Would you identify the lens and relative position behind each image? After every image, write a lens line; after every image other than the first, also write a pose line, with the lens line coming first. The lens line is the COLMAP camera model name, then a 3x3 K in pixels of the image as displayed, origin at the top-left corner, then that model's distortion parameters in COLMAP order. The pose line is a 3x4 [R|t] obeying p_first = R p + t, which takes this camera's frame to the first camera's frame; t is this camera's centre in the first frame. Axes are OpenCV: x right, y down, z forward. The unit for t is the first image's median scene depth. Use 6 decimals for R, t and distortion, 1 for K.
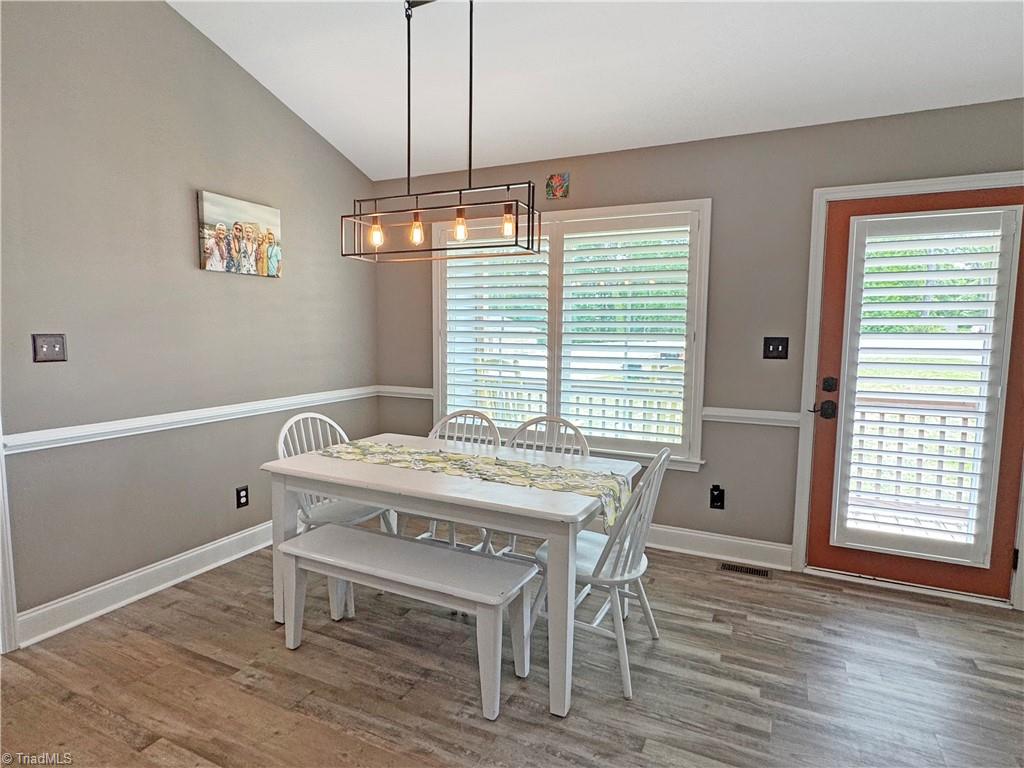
lens RADIAL K [[581.9, 0, 512.0], [0, 581.9, 384.0], [0, 0, 1]] dist [0.000864, 0.000651]
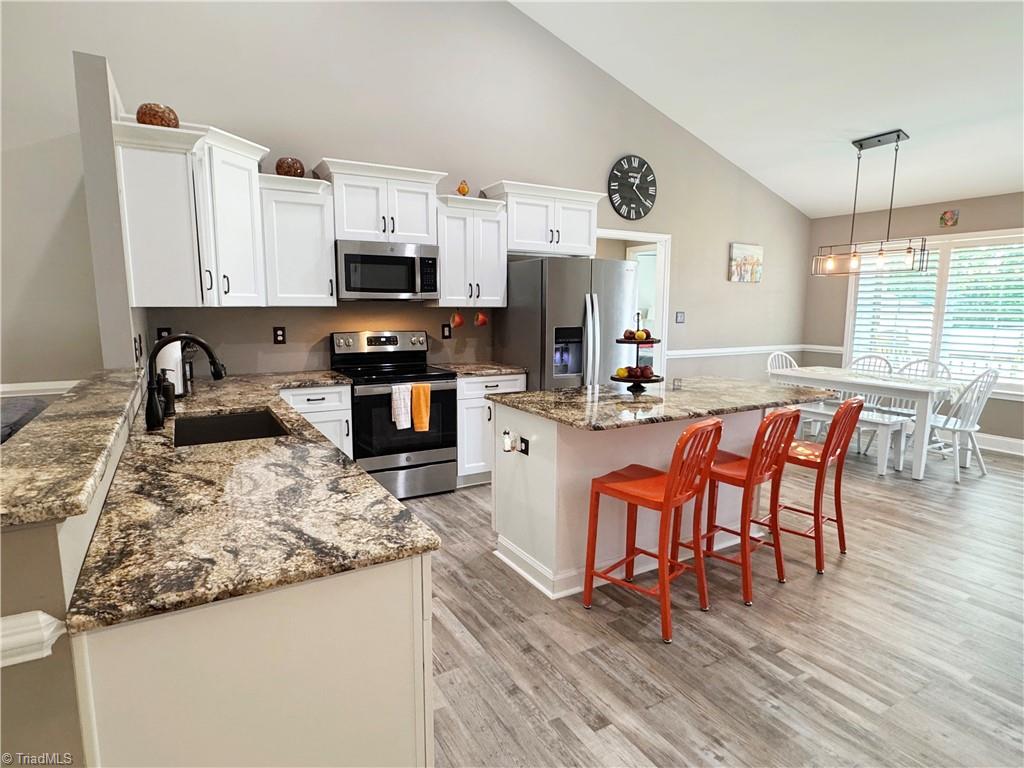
lens RADIAL K [[581.9, 0, 512.0], [0, 581.9, 384.0], [0, 0, 1]] dist [0.000864, 0.000651]
pose [[0.829916, 0.071916, -0.553233, 0.000627], [-0.052346, 0.997320, 0.051118, 0.101532], [0.555427, -0.013464, 0.831457, -1.134500]]
